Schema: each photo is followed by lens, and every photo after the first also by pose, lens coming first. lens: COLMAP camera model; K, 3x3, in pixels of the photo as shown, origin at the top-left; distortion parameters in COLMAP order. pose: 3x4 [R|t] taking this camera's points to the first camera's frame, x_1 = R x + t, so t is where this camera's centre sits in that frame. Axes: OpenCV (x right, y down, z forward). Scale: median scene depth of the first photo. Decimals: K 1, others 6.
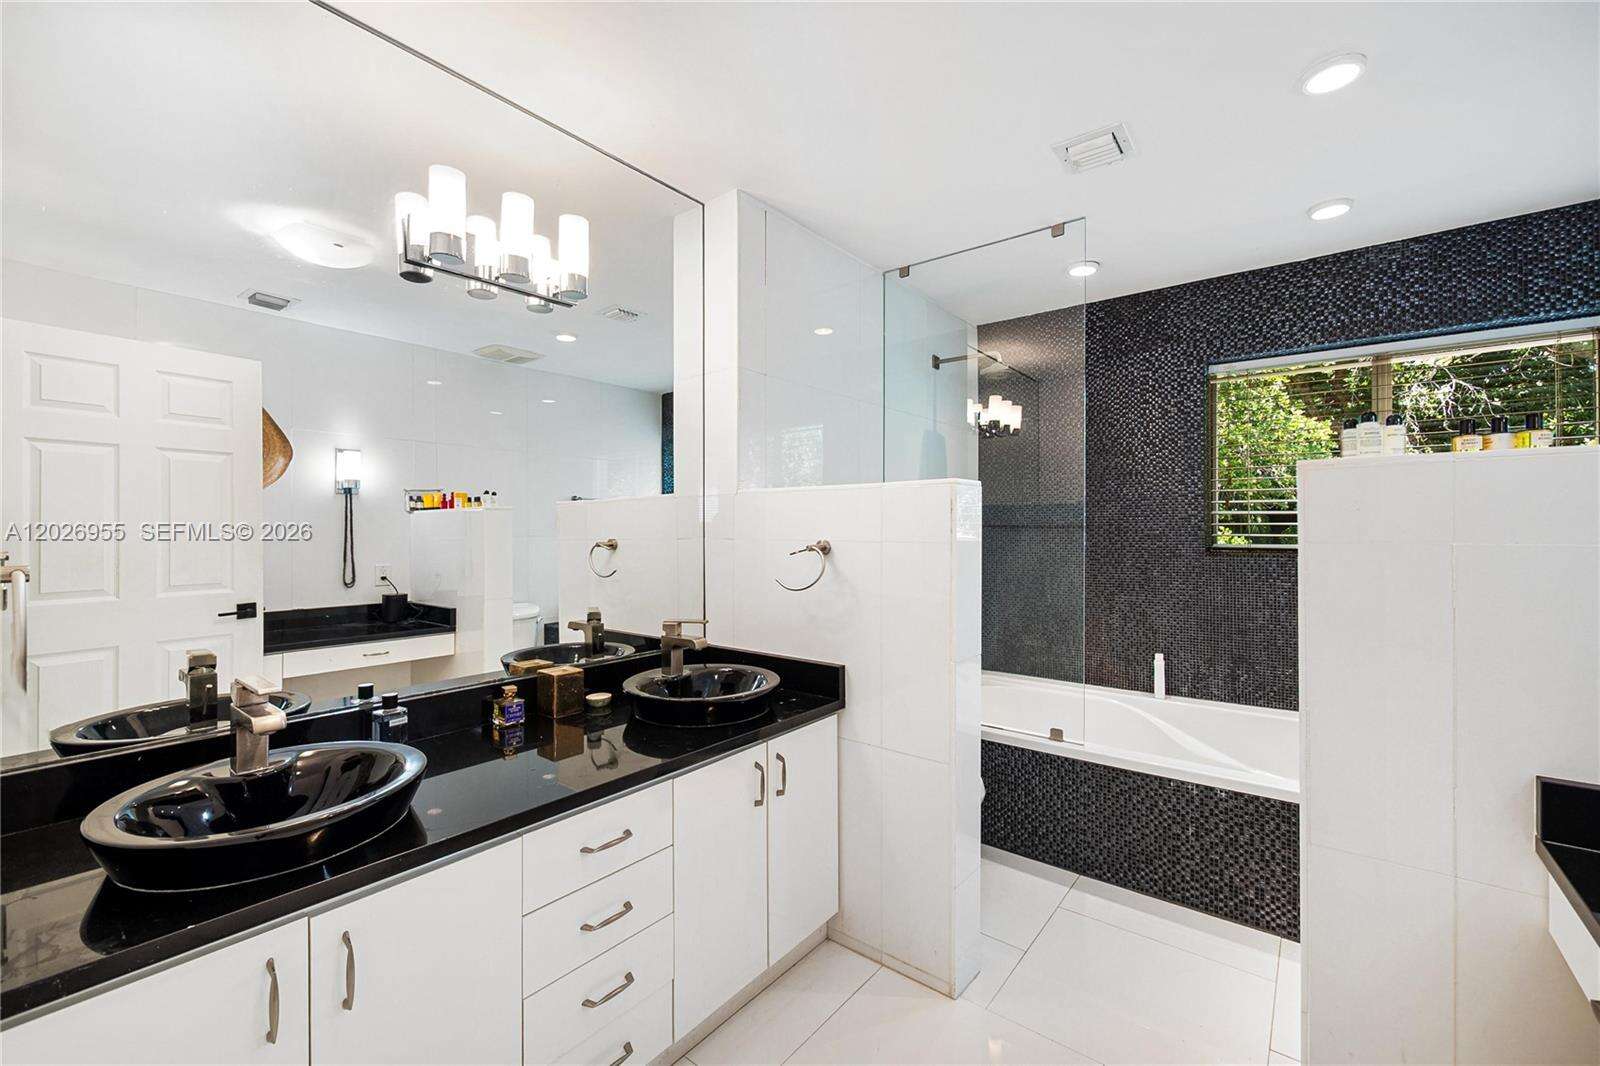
lens RADIAL K [[643.7, 0, 805.7], [0, 643.7, 533.3], [0, 0, 1]] dist [-0.004262, 0.000138]
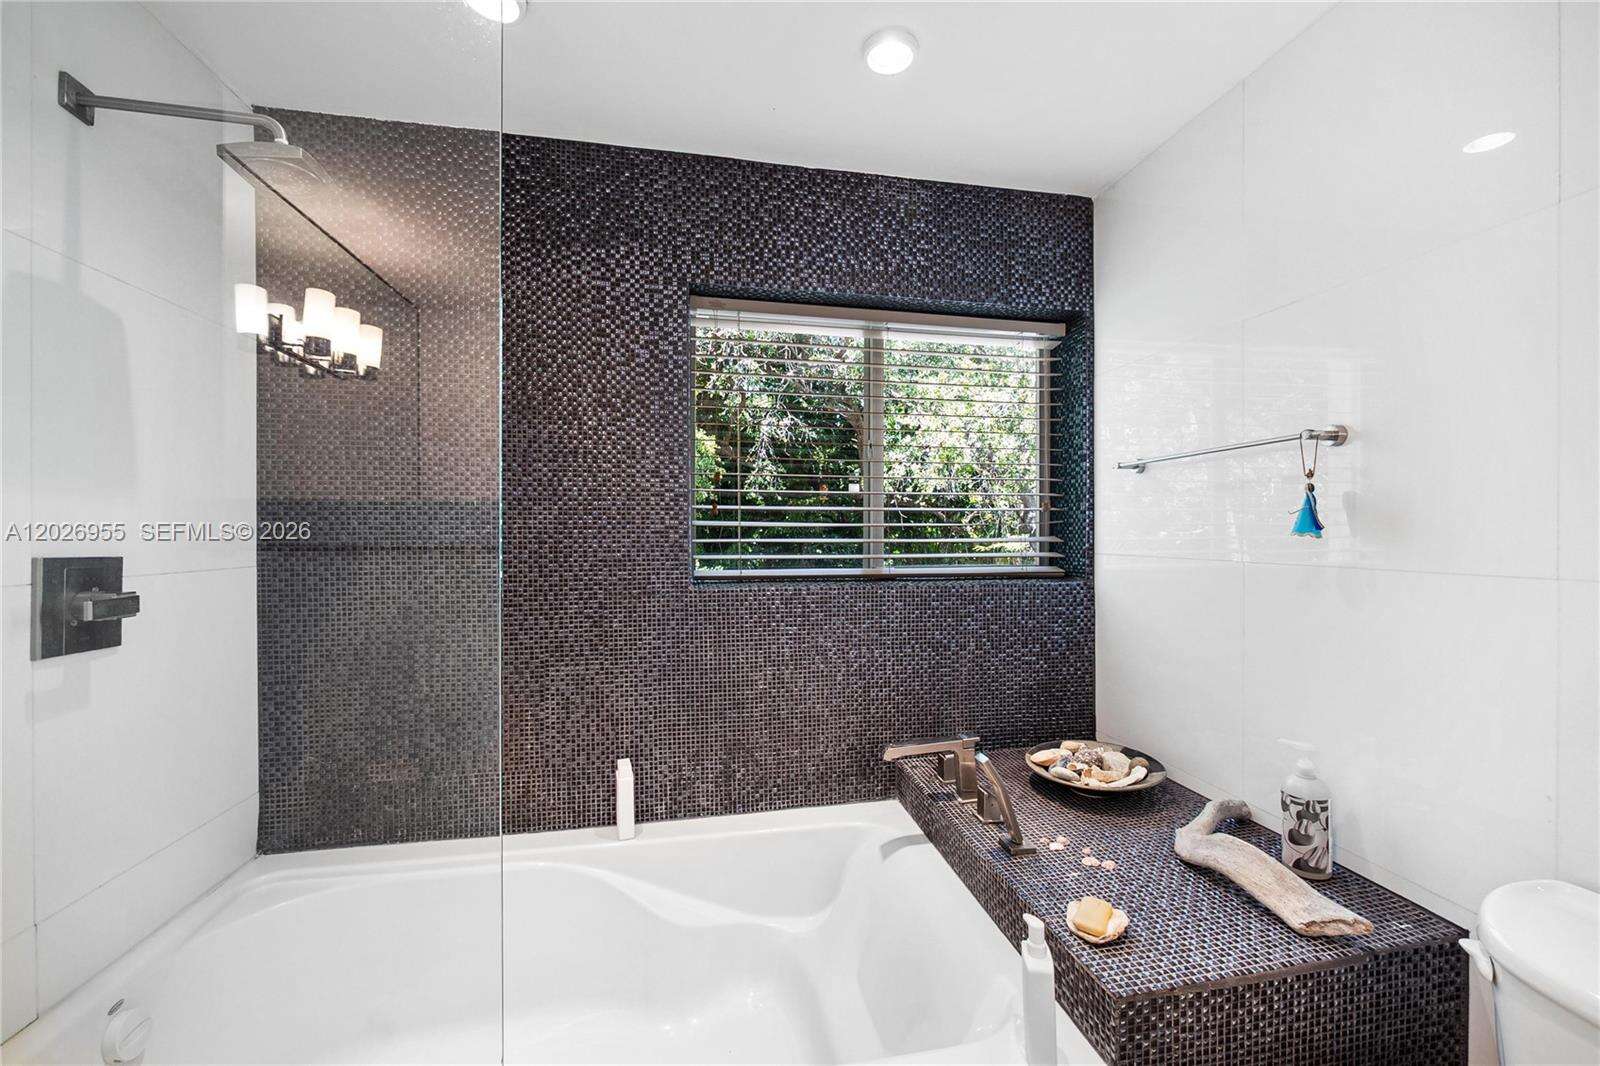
lens RADIAL K [[643.7, 0, 806.6], [0, 643.7, 532.5], [0, 0, 1]] dist [-0.004262, 0.000138]
pose [[0.647552, -0.002470, 0.762017, 0.204800], [0.003274, 0.999995, 0.000460, -0.022073], [-0.762014, 0.002197, 0.647556, 0.480893]]
